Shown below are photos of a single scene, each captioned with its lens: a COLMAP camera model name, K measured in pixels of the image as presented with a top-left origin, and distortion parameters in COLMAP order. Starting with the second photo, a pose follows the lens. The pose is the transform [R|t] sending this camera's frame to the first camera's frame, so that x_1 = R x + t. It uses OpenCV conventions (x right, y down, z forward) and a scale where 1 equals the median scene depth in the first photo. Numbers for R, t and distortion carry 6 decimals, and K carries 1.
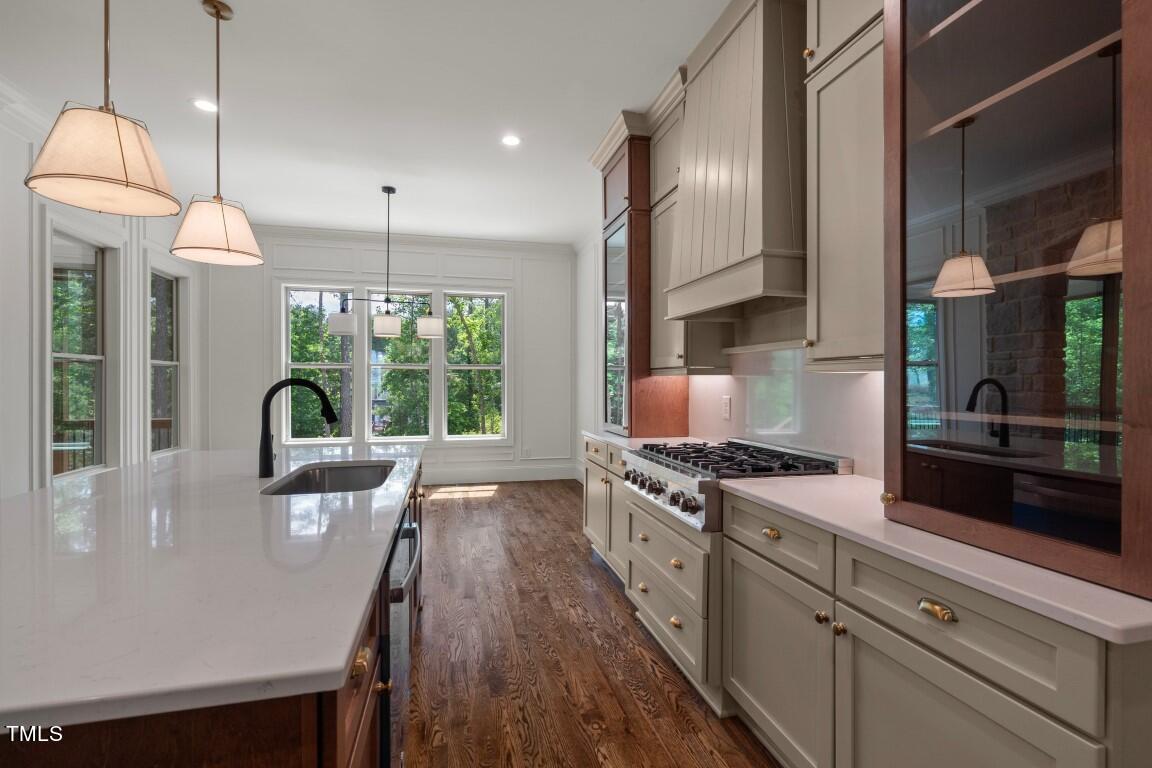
lens RADIAL K [[528.7, 0, 581.7], [0, 528.7, 382.4], [0, 0, 1]] dist [-0.003148, -0.000126]
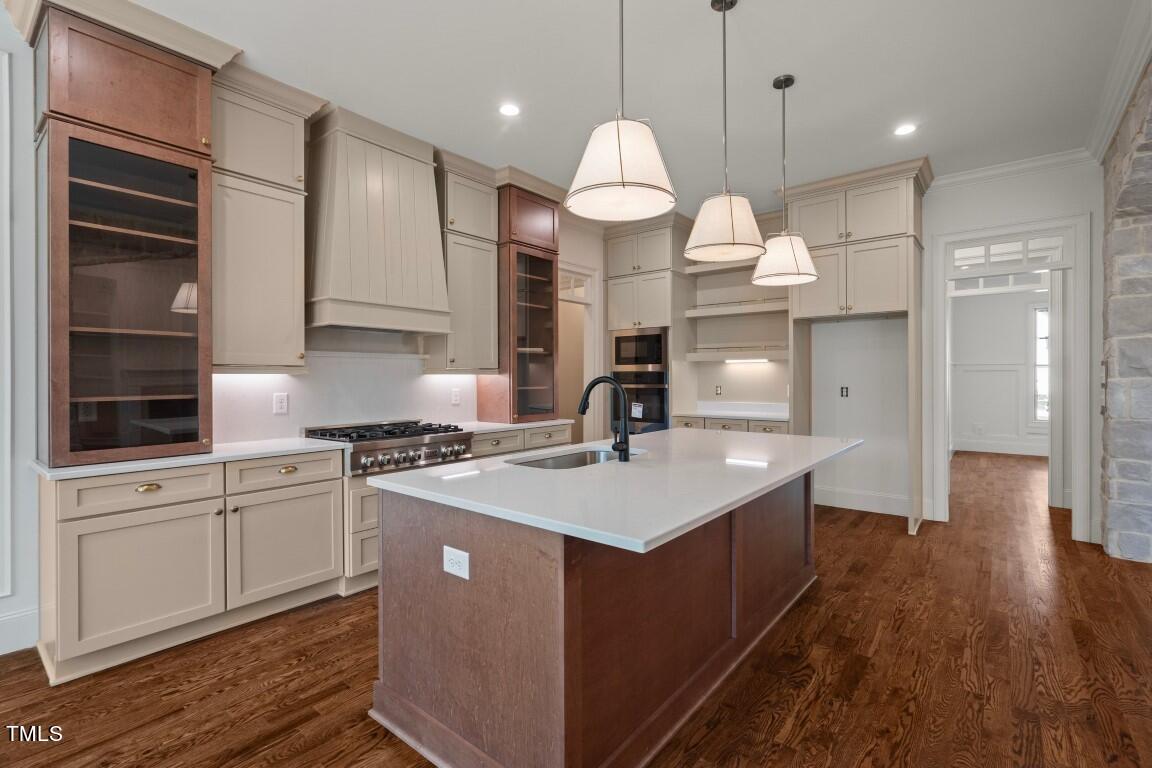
lens RADIAL K [[528.7, 0, 572.7], [0, 528.7, 381.4], [0, 0, 1]] dist [-0.003148, -0.000126]
pose [[-0.594342, -0.005445, 0.804194, -0.928643], [0.004024, 0.999944, 0.009745, -0.005735], [-0.804202, 0.009028, -0.594287, 1.131526]]
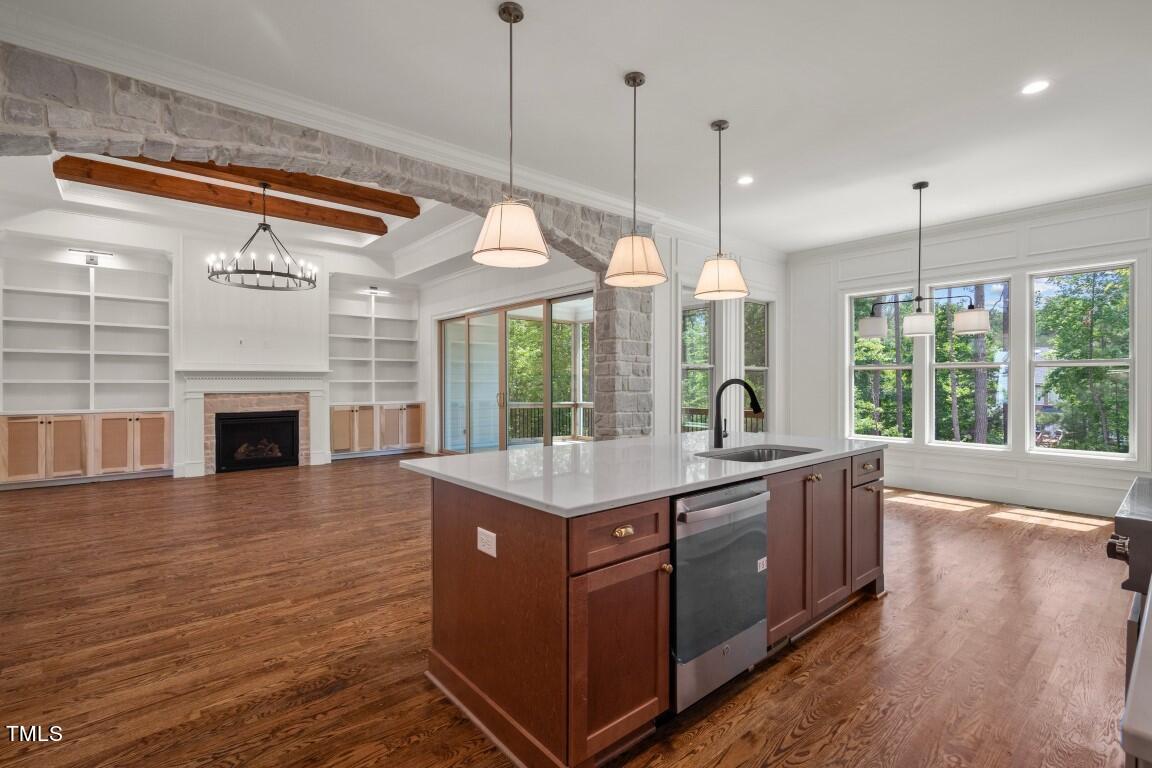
lens RADIAL K [[528.7, 0, 581.5], [0, 528.7, 383.8], [0, 0, 1]] dist [-0.003148, -0.000126]
pose [[0.448227, 0.003520, -0.893913, 0.331538], [-0.002166, 0.999994, 0.002851, 0.000207], [0.893917, 0.000658, 0.448232, 0.008992]]
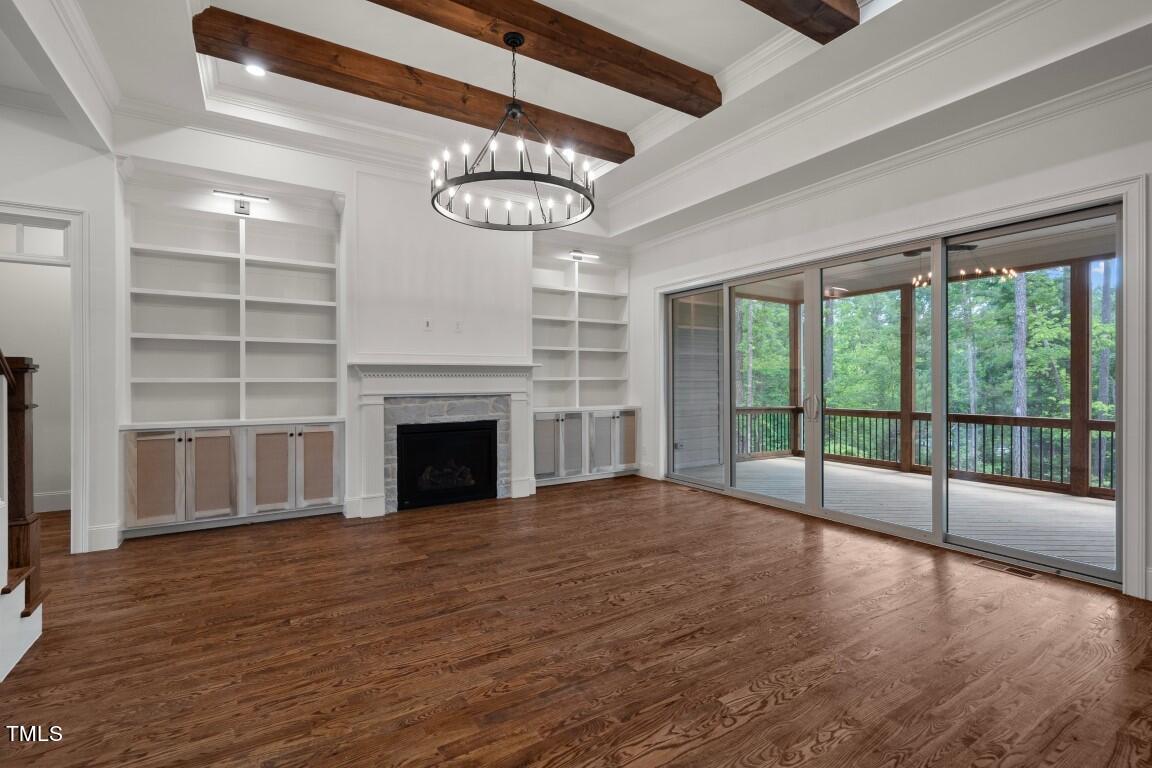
lens RADIAL K [[528.7, 0, 577.3], [0, 528.7, 381.5], [0, 0, 1]] dist [-0.003148, -0.000126]
pose [[0.301110, 0.004342, -0.953580, -0.716343], [-0.000936, 0.999990, 0.004258, -0.001773], [0.953589, -0.000390, 0.301111, -0.340695]]
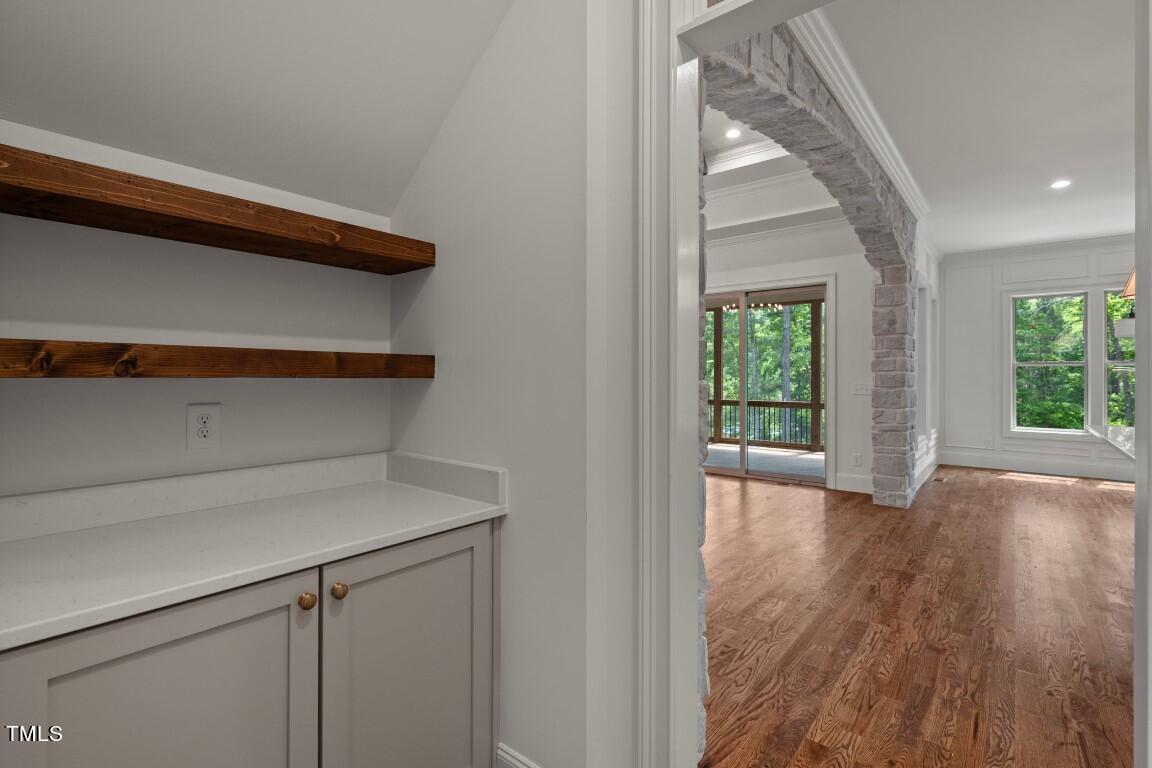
lens RADIAL K [[528.7, 0, 574.0], [0, 528.7, 379.0], [0, 0, 1]] dist [-0.003148, -0.000126]
pose [[0.582304, 0.005710, -0.812951, -0.338088], [-0.003357, 0.999984, 0.004619, -0.001292], [0.812964, 0.000039, 0.582314, -0.910908]]
